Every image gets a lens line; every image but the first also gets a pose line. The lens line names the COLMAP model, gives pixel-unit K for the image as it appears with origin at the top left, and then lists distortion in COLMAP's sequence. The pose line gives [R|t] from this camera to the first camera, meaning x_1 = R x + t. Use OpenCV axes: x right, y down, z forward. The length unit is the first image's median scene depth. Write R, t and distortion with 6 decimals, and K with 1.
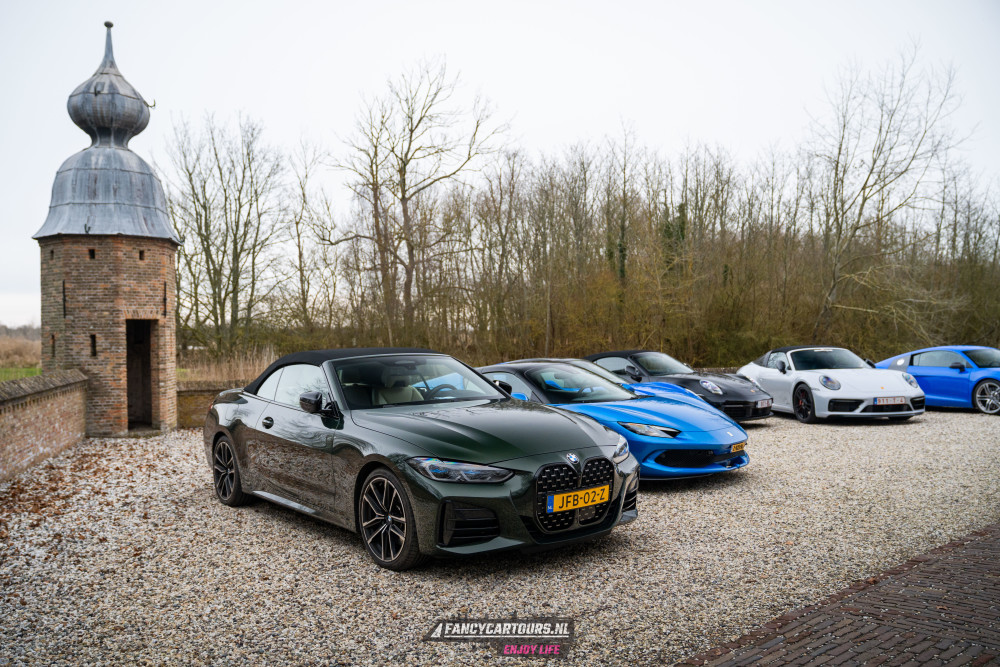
lens RADIAL K [[844.6, 0, 495.0], [0, 844.6, 332.9], [0, 0, 1]] dist [-0.015047, -0.006717]
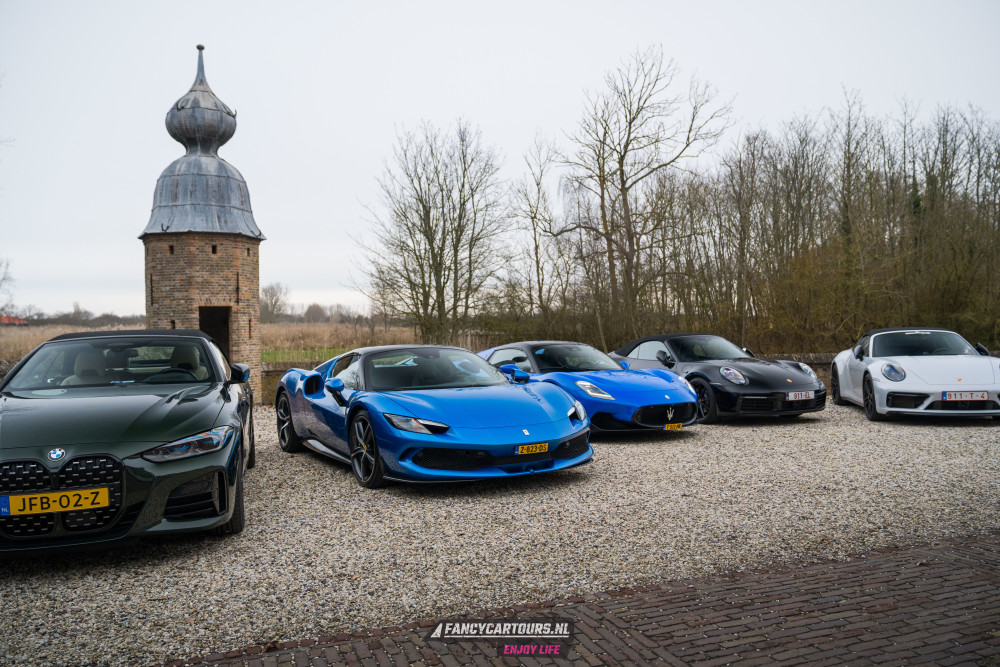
lens RADIAL K [[784.6, 0, 513.8], [0, 784.6, 324.6], [0, 0, 1]] dist [-0.020755, 0.003646]
pose [[0.939552, -0.005716, -0.342358, 0.309542], [0.008035, 0.999953, 0.005354, 0.005633], [0.342311, -0.007781, 0.939554, 0.157204]]
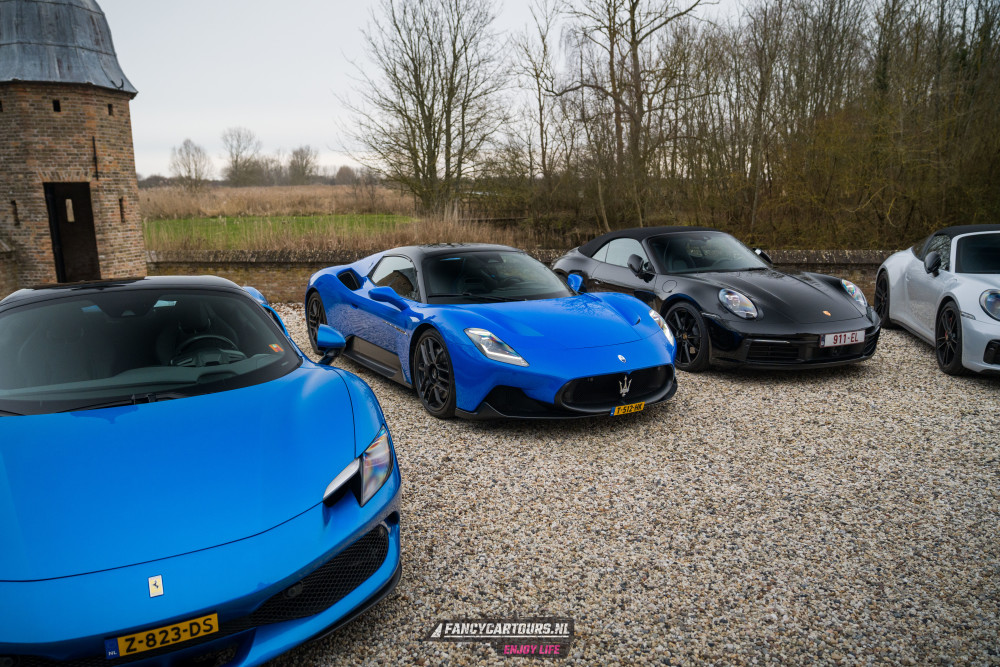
lens RADIAL K [[717.5, 0, 489.2], [0, 717.5, 339.0], [0, 0, 1]] dist [-0.022279, 0.010939]
pose [[0.916335, 0.083310, -0.391651, 0.282494], [0.002520, 0.976897, 0.213697, -0.014297], [0.400405, -0.196805, 0.894954, 0.482657]]
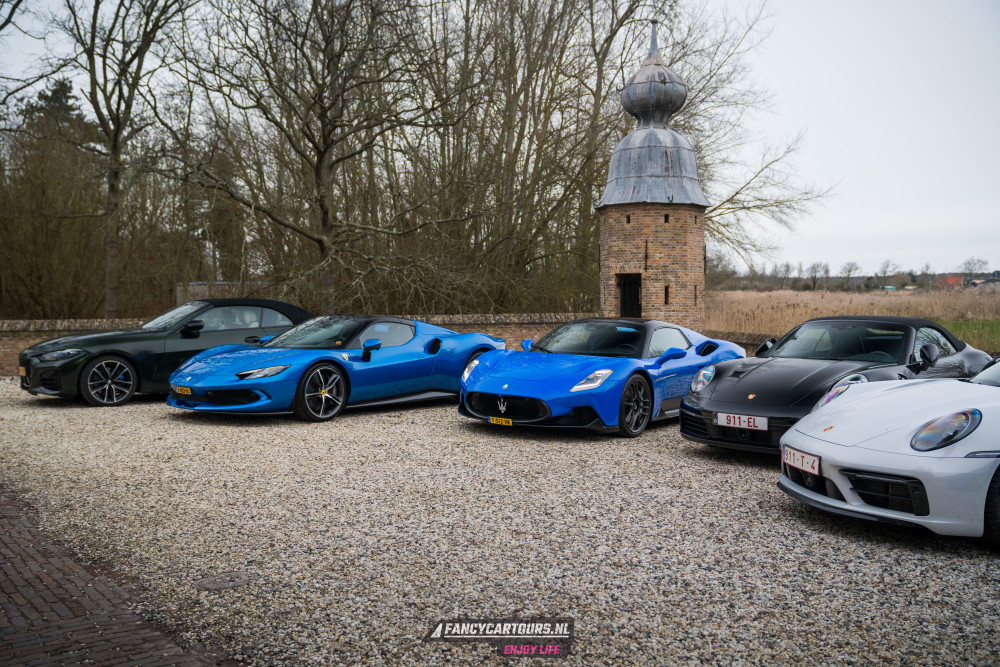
lens RADIAL K [[910.2, 0, 498.7], [0, 910.2, 331.8], [0, 0, 1]] dist [0.000915, 0.000000]
pose [[-0.013500, 0.052800, -0.998514, 0.864010], [0.006286, 0.998590, 0.052719, -0.003009], [0.999889, -0.005565, -0.013813, 0.832228]]
